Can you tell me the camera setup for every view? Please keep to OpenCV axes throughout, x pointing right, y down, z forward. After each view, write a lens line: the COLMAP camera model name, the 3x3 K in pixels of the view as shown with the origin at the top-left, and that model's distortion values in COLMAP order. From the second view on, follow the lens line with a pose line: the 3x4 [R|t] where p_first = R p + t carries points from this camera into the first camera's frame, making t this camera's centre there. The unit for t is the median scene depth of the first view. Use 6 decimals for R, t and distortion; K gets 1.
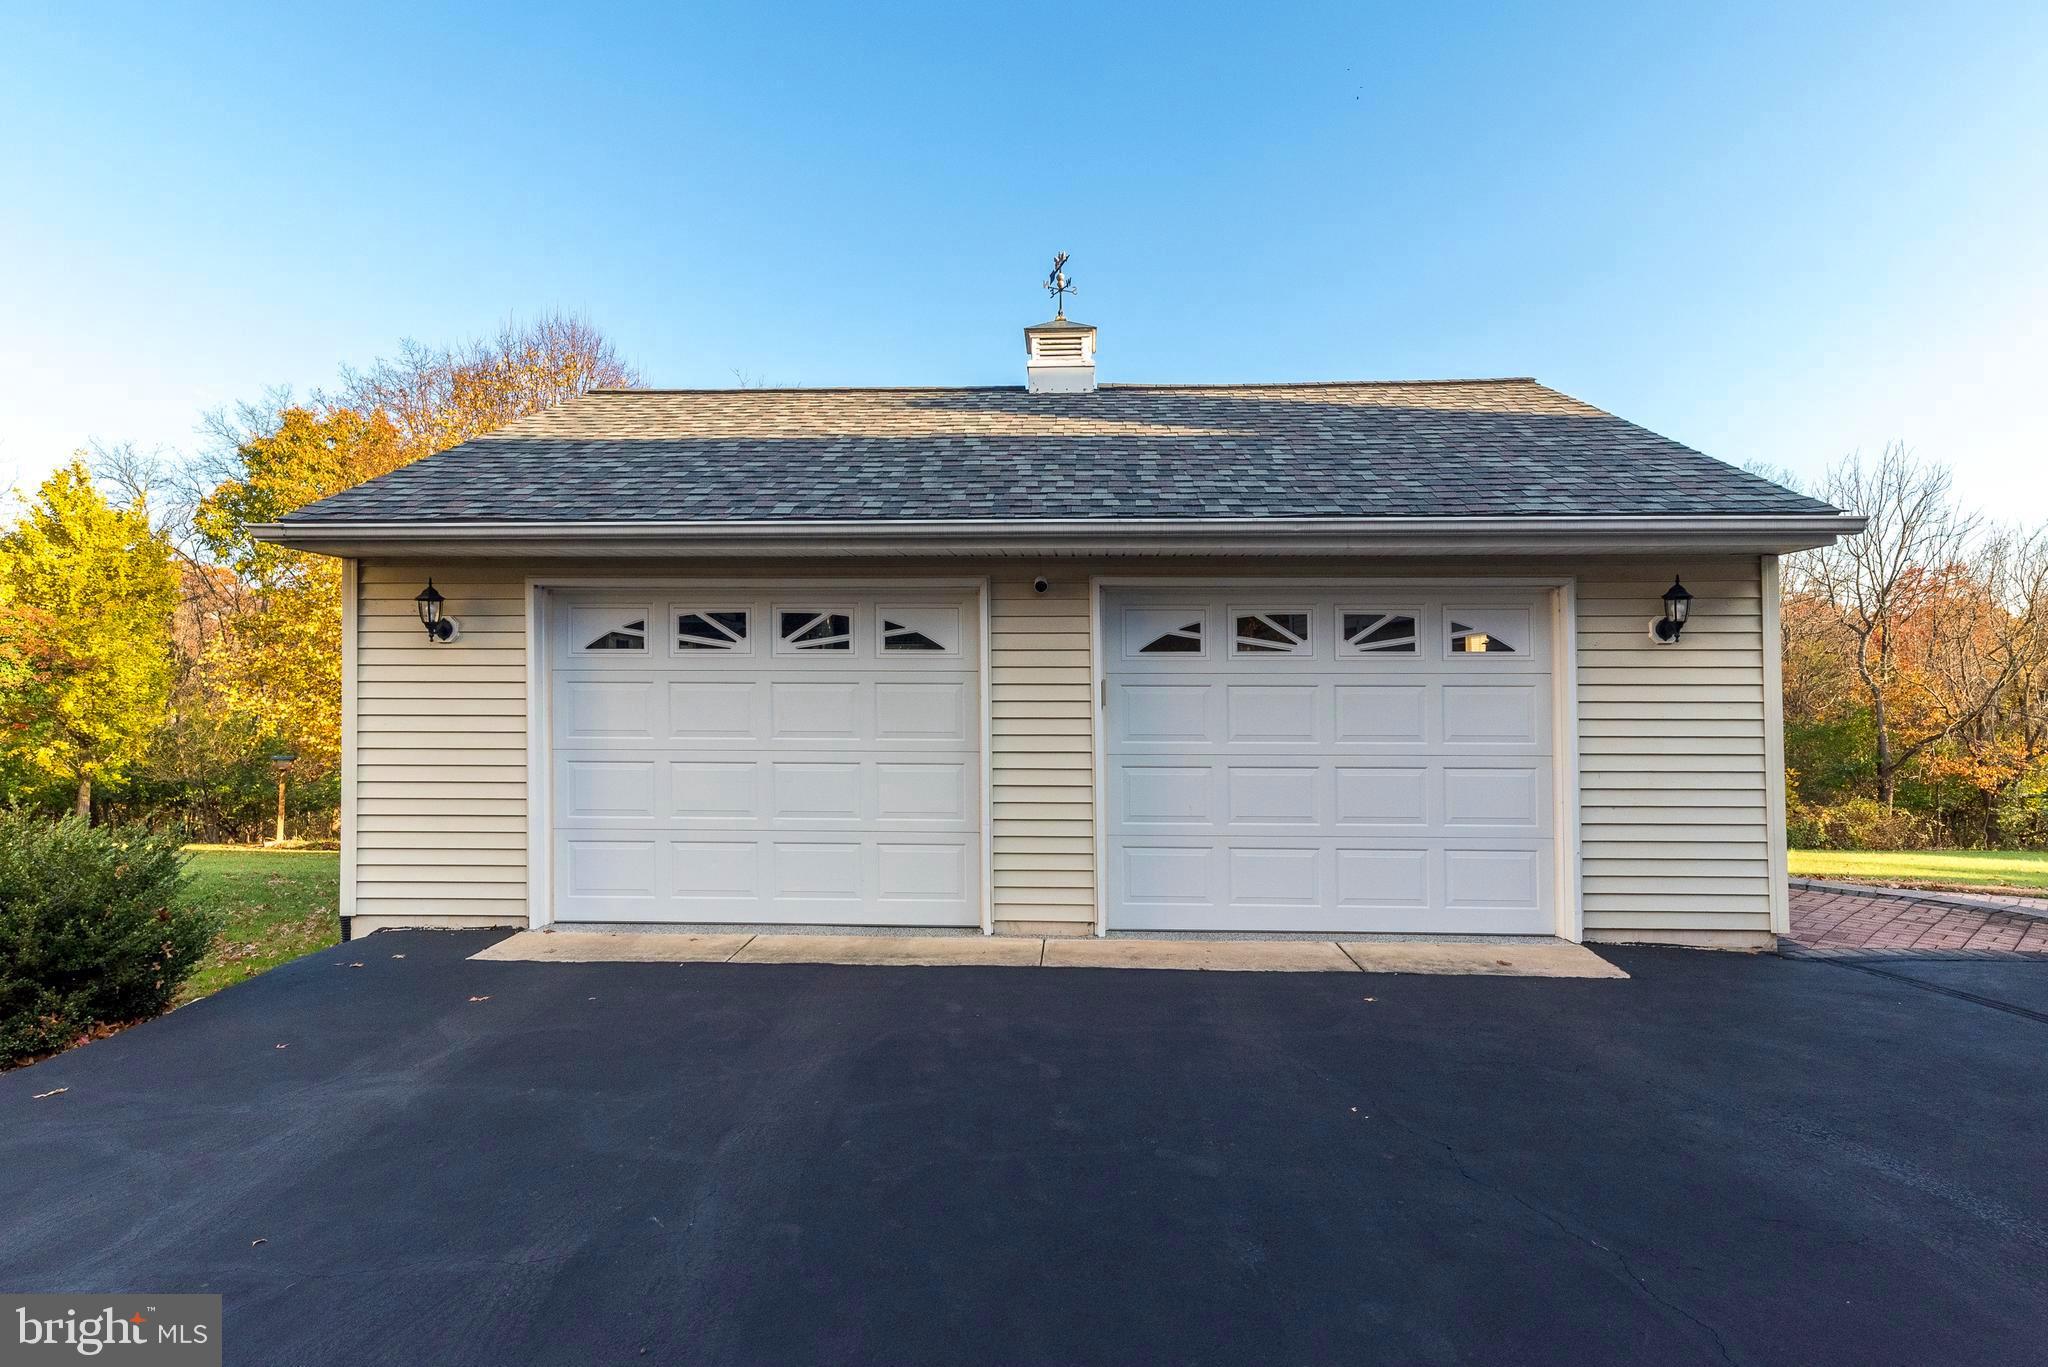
lens RADIAL K [[902.8, 0, 1024.0], [0, 902.8, 683.5], [0, 0, 1]] dist [0.001967, 0.000344]
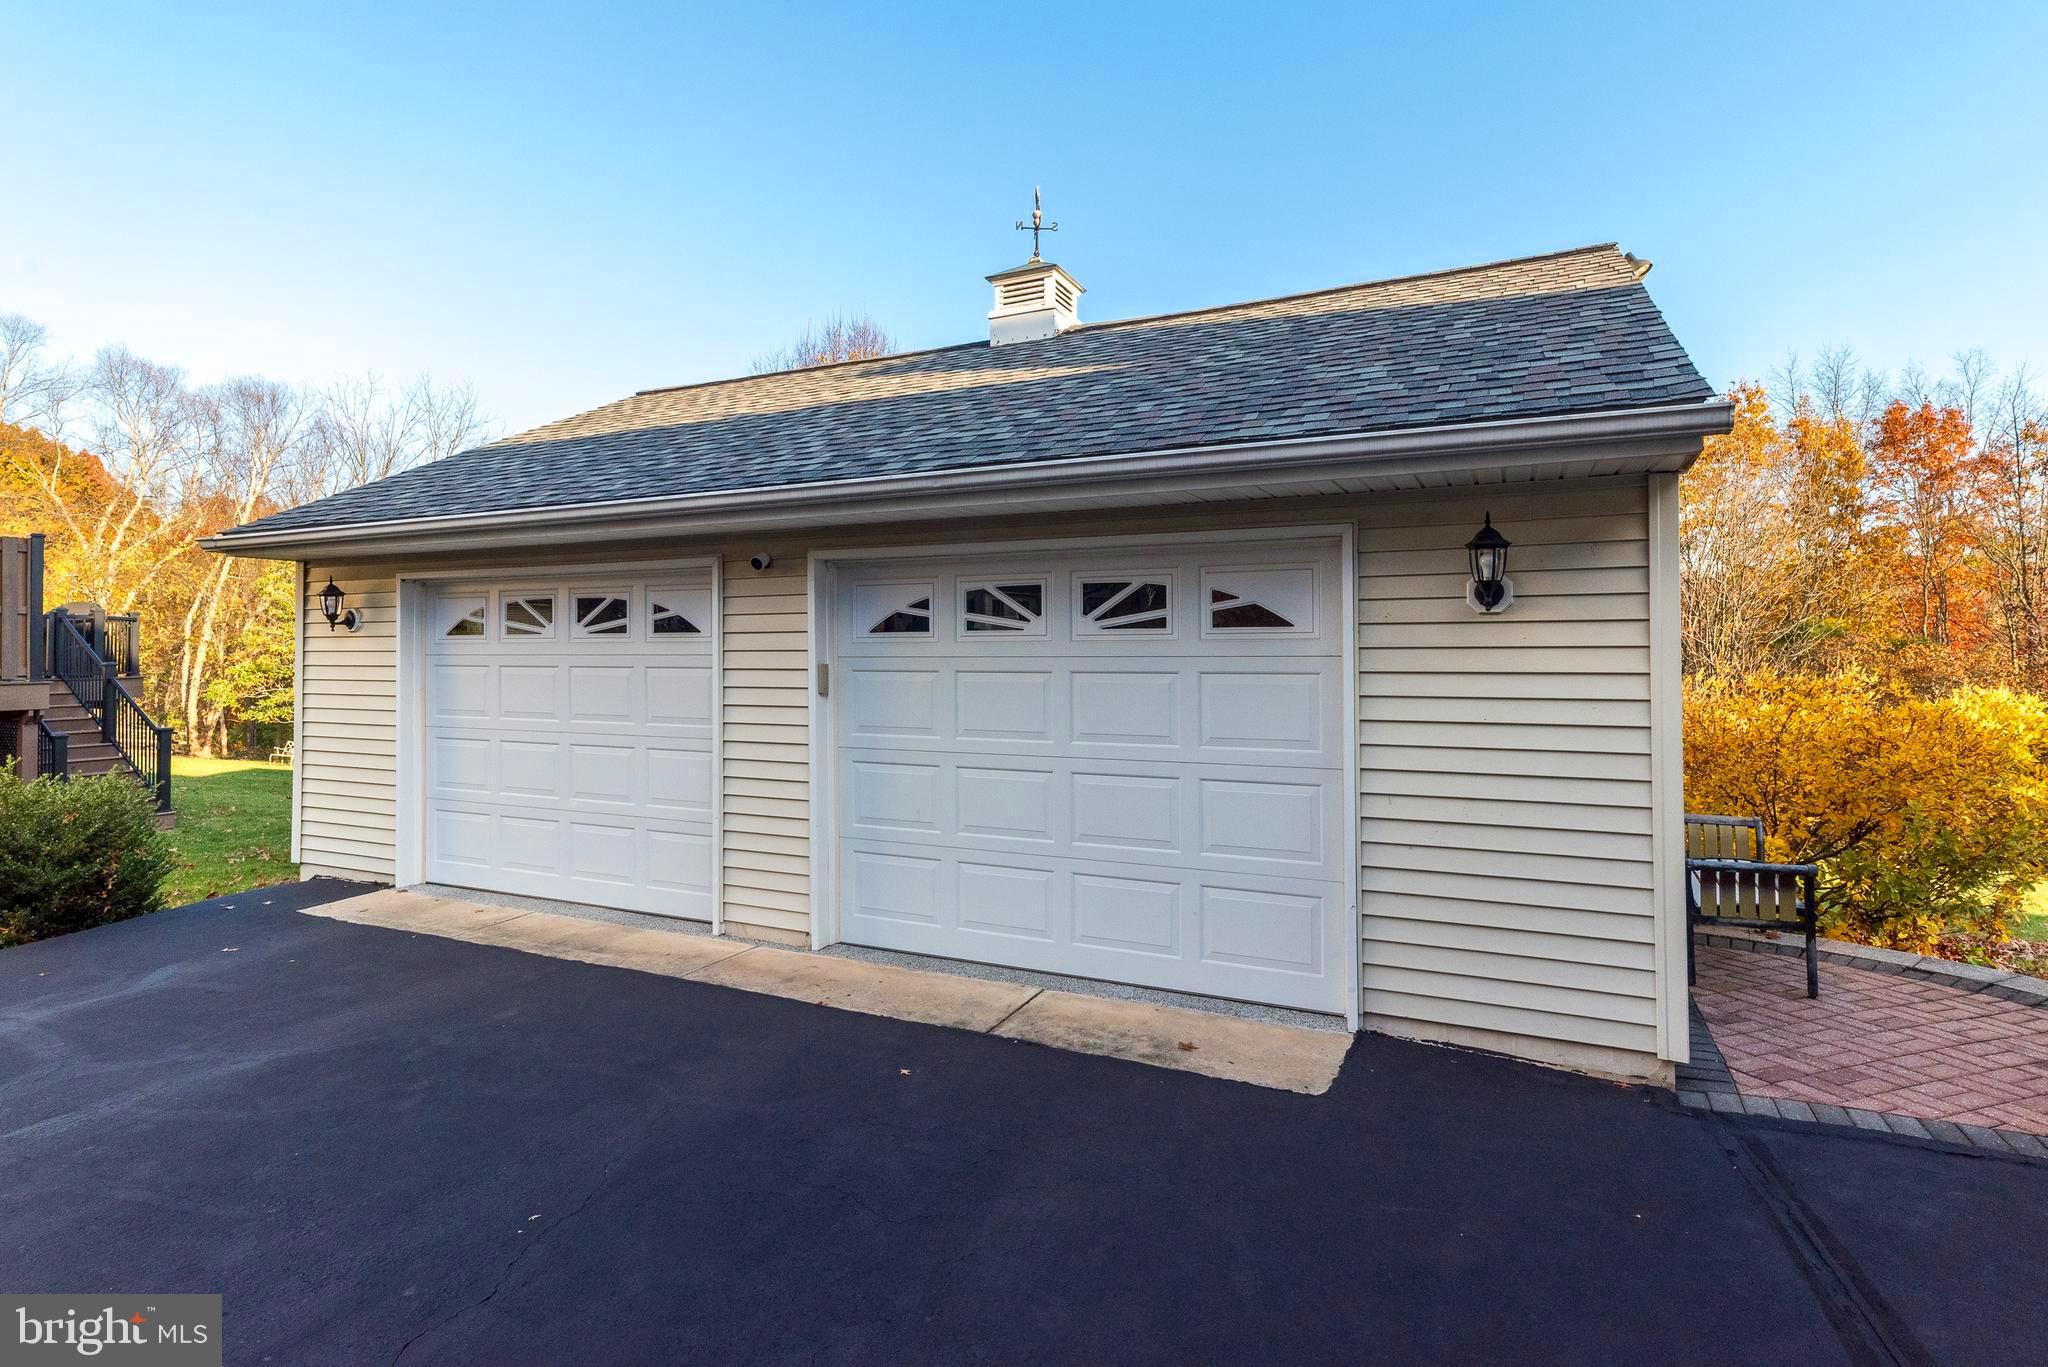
lens RADIAL K [[909.4, 0, 1019.4], [0, 909.4, 659.4], [0, 0, 1]] dist [0.002023, -0.000127]
pose [[0.938578, -0.001834, -0.345062, 0.582129], [0.005350, 0.999943, 0.009237, -0.016560], [0.345025, -0.010516, 0.938535, 0.218591]]
